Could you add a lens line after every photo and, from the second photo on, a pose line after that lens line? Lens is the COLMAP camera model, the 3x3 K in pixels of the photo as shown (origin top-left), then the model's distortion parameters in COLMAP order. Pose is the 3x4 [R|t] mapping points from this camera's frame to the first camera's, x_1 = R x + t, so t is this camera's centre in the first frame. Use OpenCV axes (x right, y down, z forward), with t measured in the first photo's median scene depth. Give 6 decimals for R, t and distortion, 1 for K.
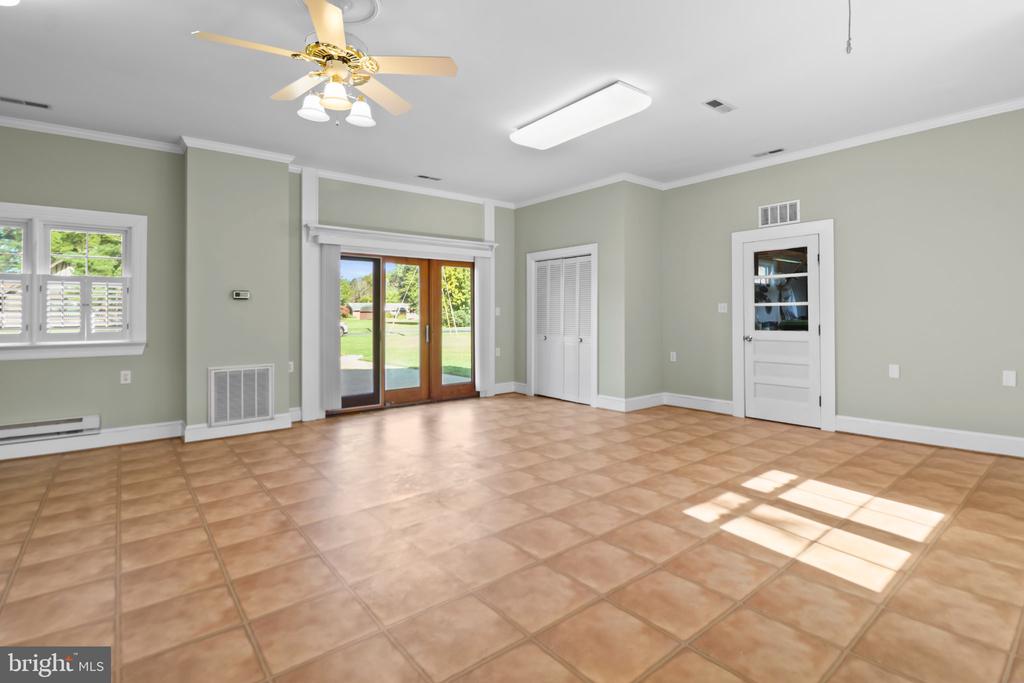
lens RADIAL K [[496.5, 0, 519.9], [0, 496.5, 308.8], [0, 0, 1]] dist [-0.000547, -0.010925]
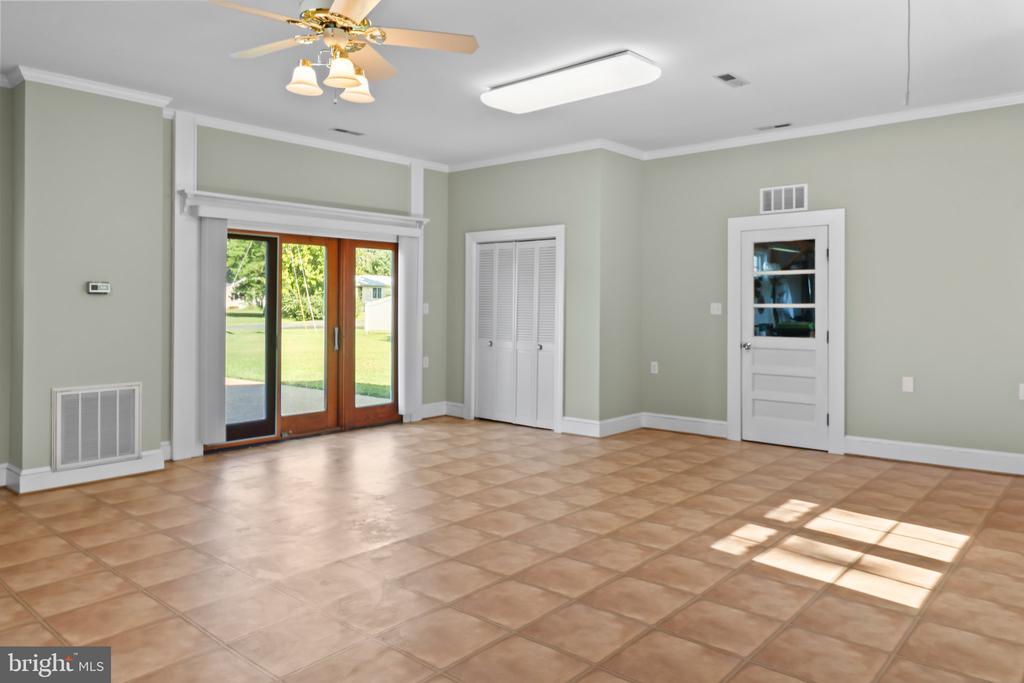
lens RADIAL K [[709.0, 0, 515.0], [0, 709.0, 297.1], [0, 0, 1]] dist [0.002767, -0.000240]
pose [[0.986445, 0.009687, 0.163803, -0.129464], [-0.010195, 0.999945, 0.002263, -0.022865], [-0.163773, -0.003902, 0.986490, -0.121638]]
